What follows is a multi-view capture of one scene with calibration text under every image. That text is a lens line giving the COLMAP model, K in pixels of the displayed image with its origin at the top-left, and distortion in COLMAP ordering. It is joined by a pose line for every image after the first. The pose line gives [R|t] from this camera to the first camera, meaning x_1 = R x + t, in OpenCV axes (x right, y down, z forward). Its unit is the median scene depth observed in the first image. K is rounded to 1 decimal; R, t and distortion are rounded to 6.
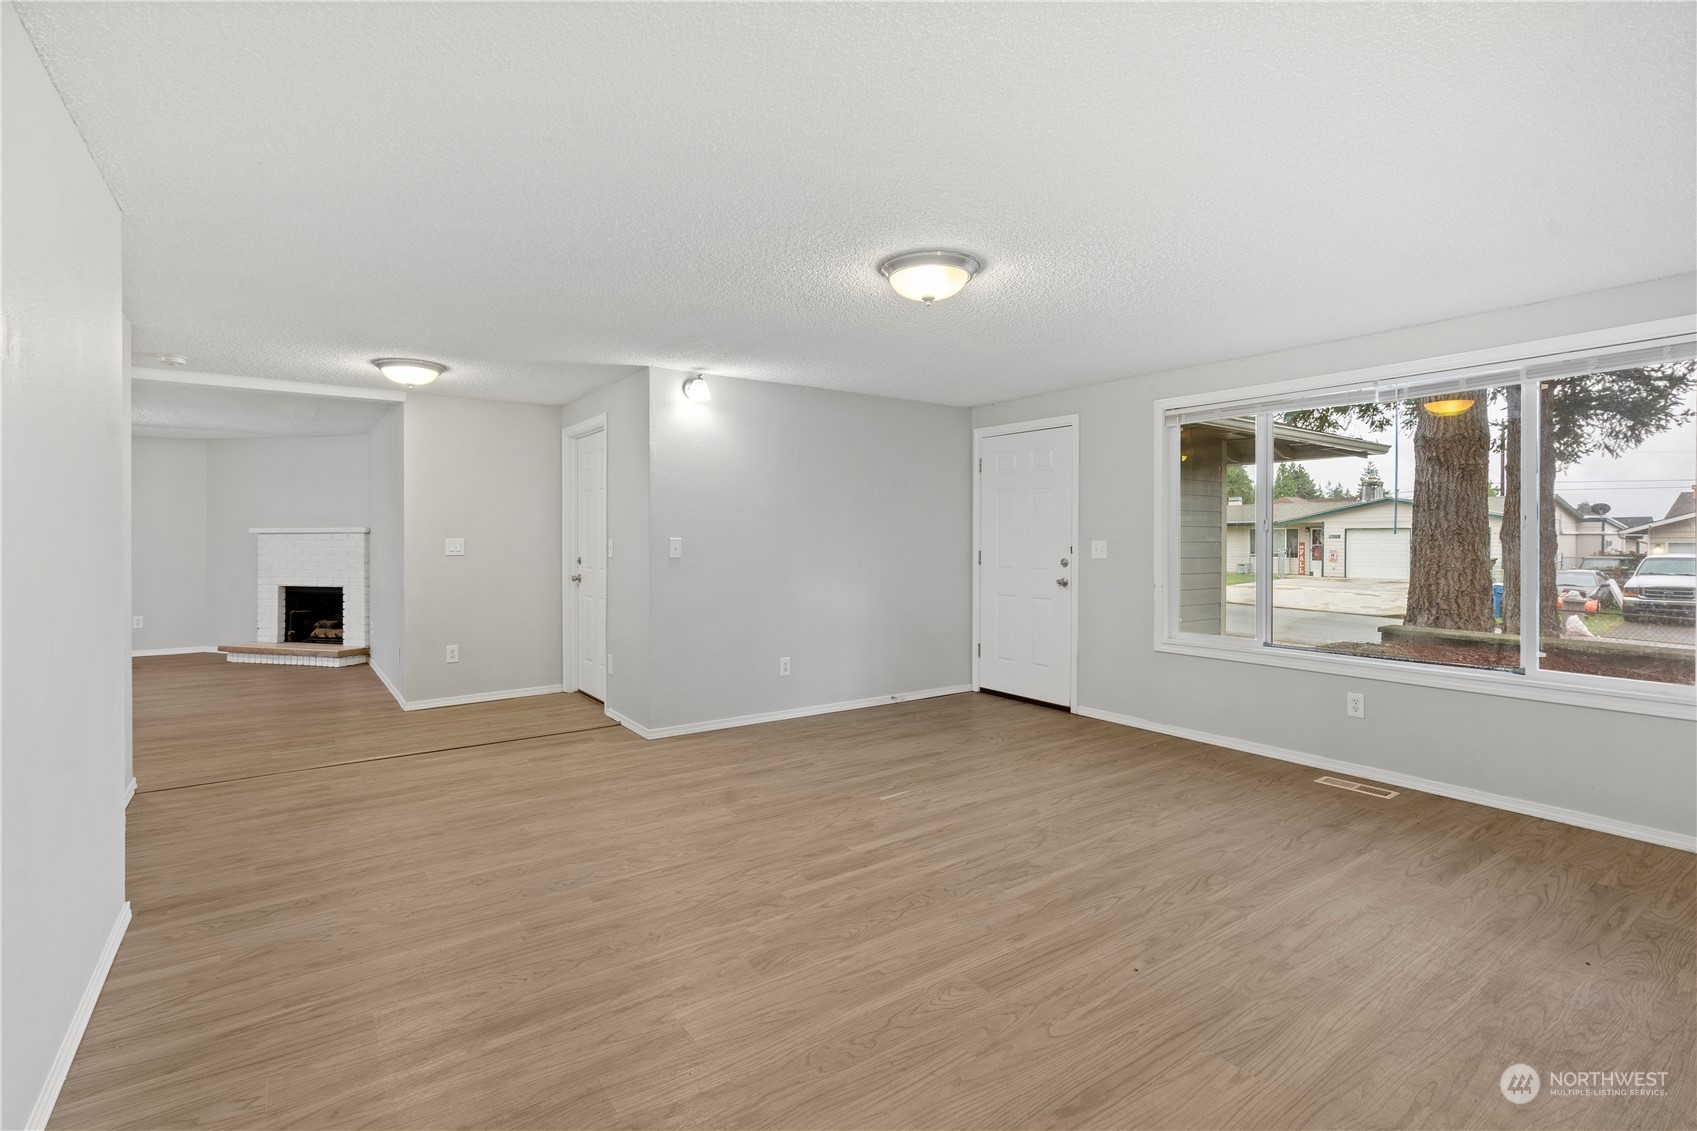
lens RADIAL K [[791.3, 0, 842.4], [0, 791.3, 542.5], [0, 0, 1]] dist [-0.000275, -0.000039]
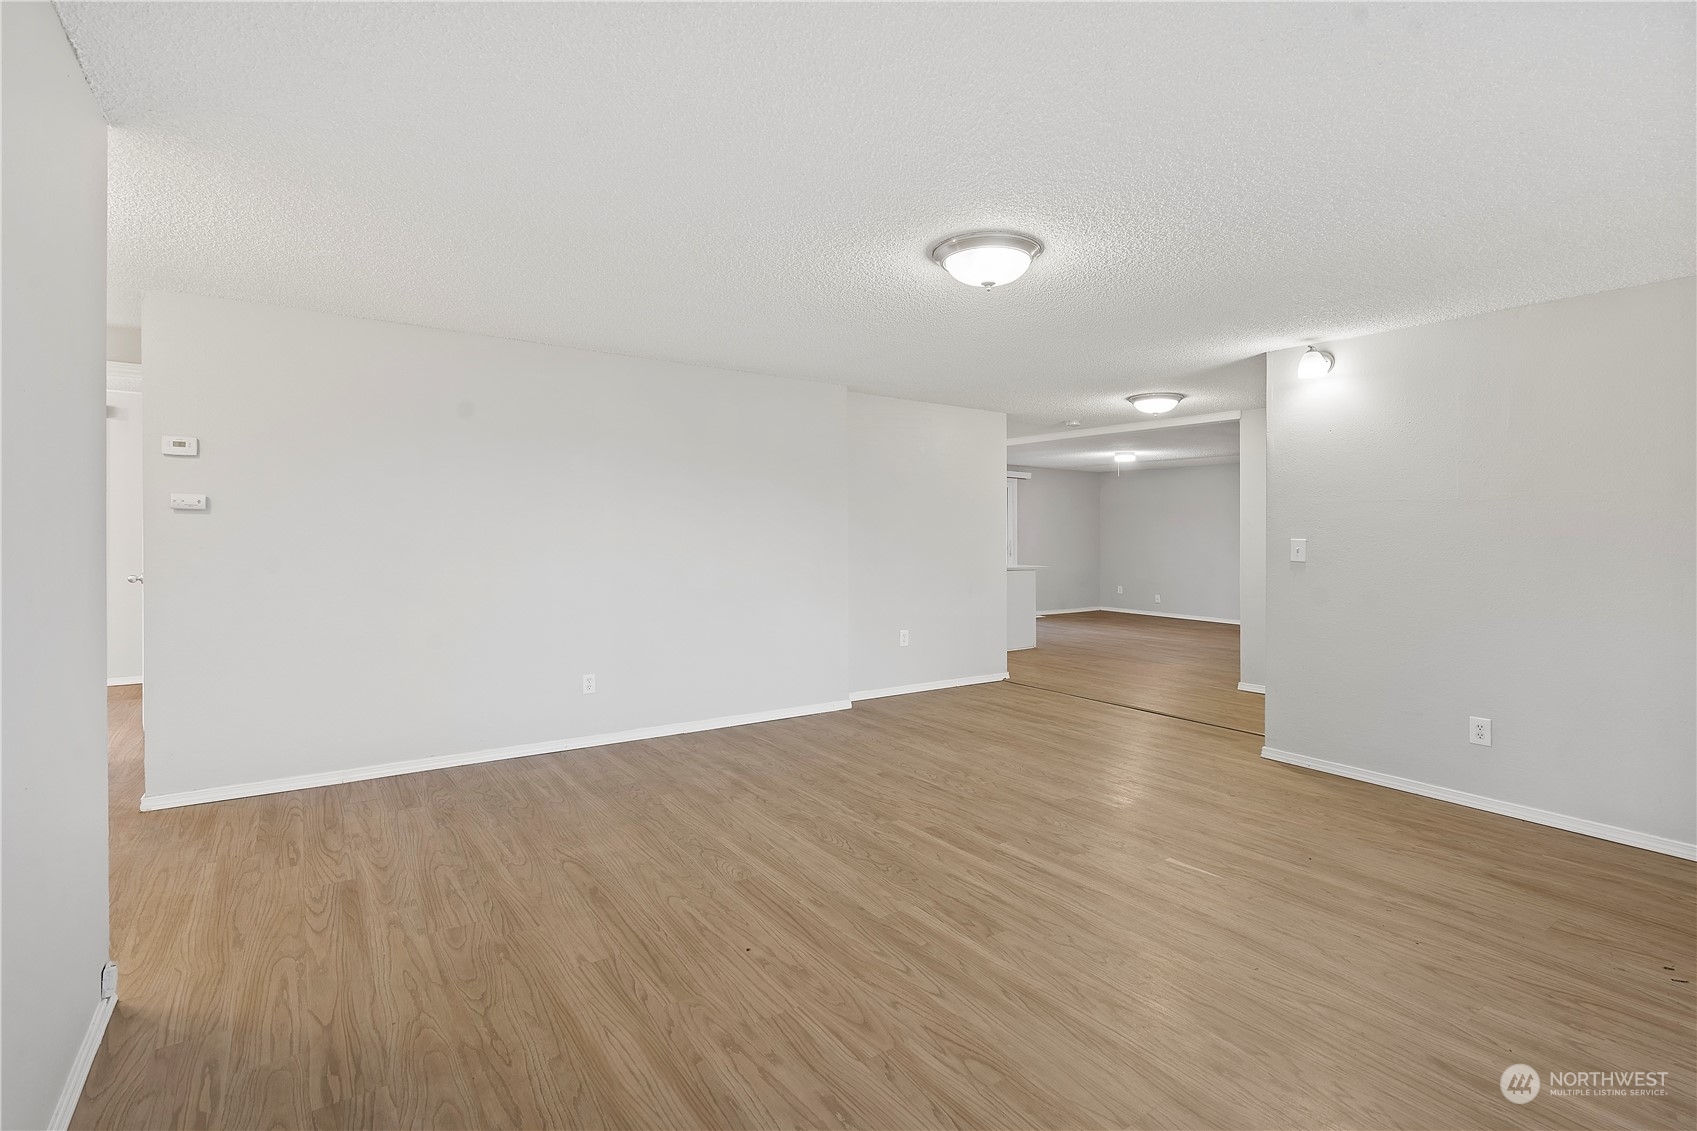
lens RADIAL K [[737.2, 0, 853.3], [0, 737.2, 537.3], [0, 0, 1]] dist [0.000058, 0.000109]
pose [[0.033807, 0.003703, -0.999422, 1.031458], [-0.015489, 0.999875, 0.003181, -0.004100], [0.999308, 0.015373, 0.033860, 0.844548]]
